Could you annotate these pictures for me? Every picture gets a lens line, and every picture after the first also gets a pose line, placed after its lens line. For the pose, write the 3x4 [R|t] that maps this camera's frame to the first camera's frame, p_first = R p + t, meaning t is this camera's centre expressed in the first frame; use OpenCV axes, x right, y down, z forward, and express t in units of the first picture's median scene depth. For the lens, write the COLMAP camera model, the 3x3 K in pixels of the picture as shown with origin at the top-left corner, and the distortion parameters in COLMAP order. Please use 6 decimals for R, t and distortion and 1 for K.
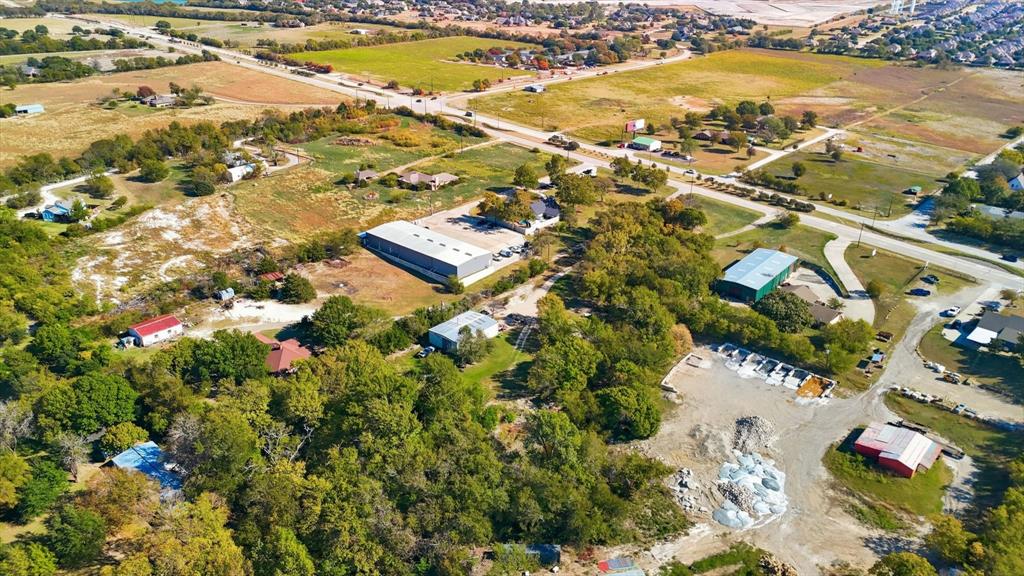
lens RADIAL K [[746.3, 0, 515.5], [0, 746.3, 287.5], [0, 0, 1]] dist [0.070496, -0.055055]
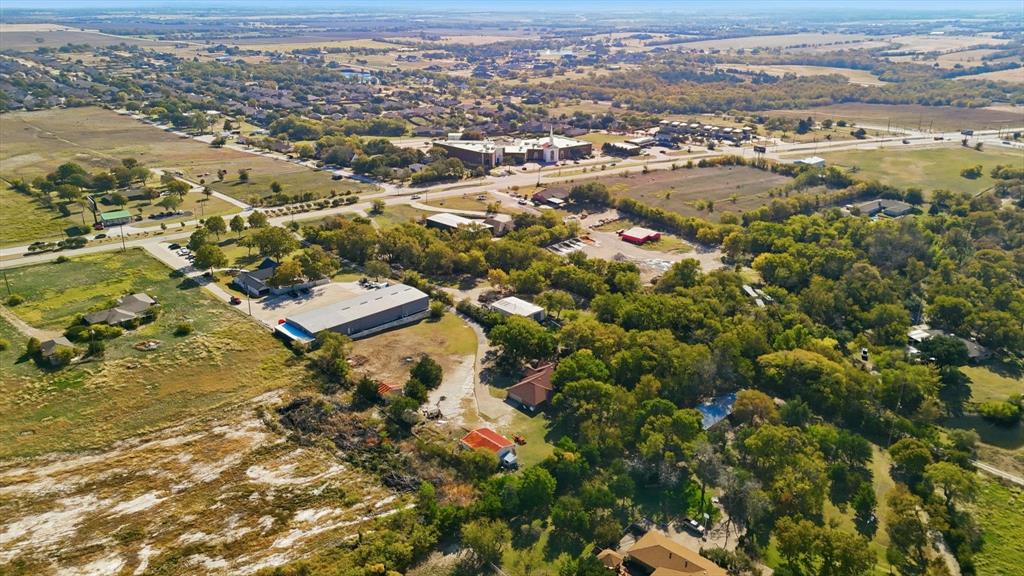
lens RADIAL K [[746.3, 0, 515.5], [0, 746.3, 287.5], [0, 0, 1]] dist [0.070496, -0.055055]
pose [[0.076976, -0.369920, 0.925869, -0.905457], [0.414153, 0.856582, 0.307805, -0.270826], [-0.906946, 0.359758, 0.219140, 0.521803]]
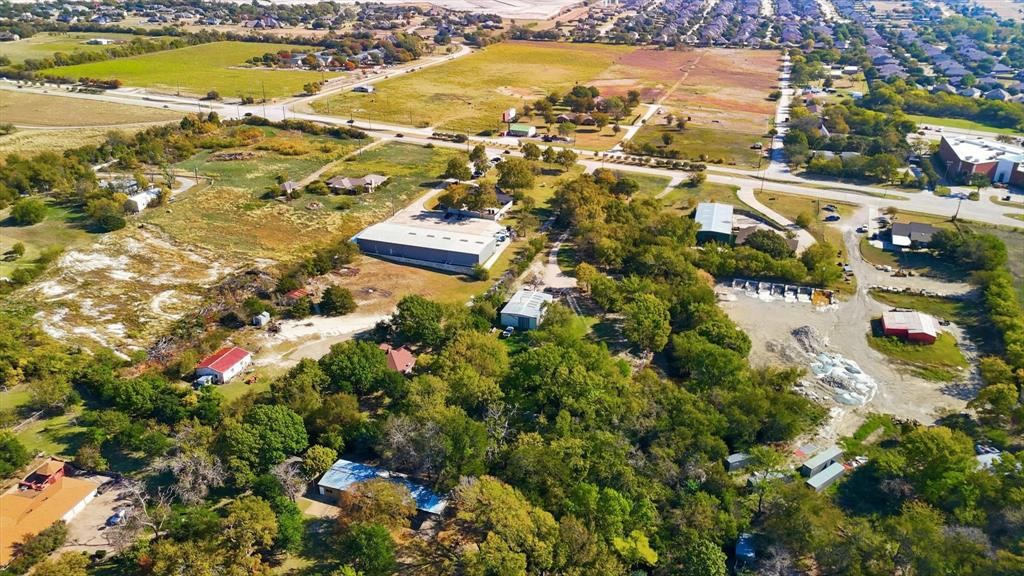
lens RADIAL K [[746.3, 0, 515.5], [0, 746.3, 287.5], [0, 0, 1]] dist [0.070496, -0.055055]
pose [[0.922651, -0.165709, 0.348216, -0.333326], [0.165146, 0.985765, 0.031528, -0.005786], [-0.348484, 0.028417, 0.936884, 0.000879]]
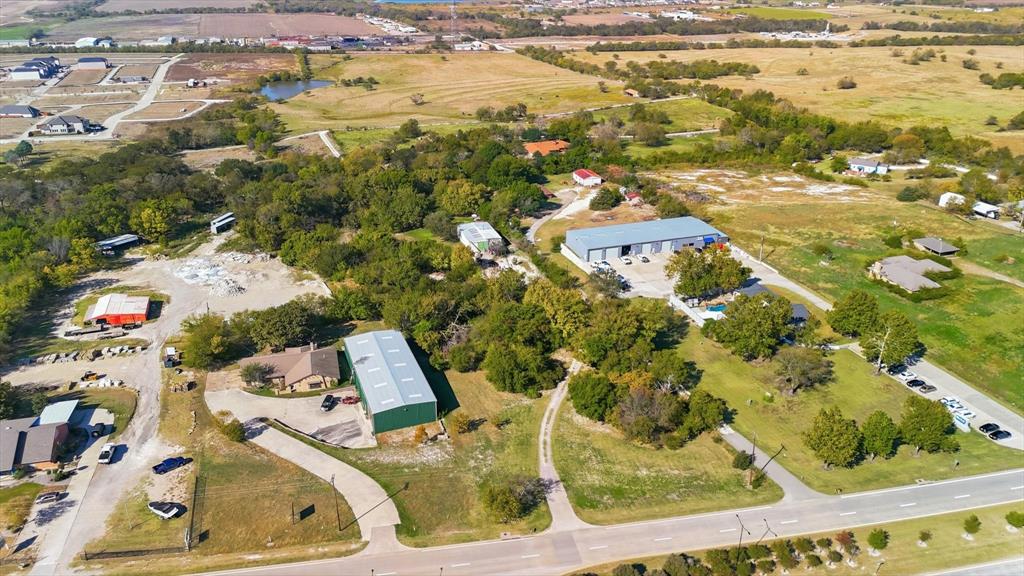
lens RADIAL K [[746.3, 0, 515.5], [0, 746.3, 287.5], [0, 0, 1]] dist [0.070496, -0.055055]
pose [[-0.496202, 0.349334, -0.794827, 0.656808], [-0.374390, 0.739894, 0.558918, -0.425661], [0.783336, 0.574911, -0.236350, 1.015959]]
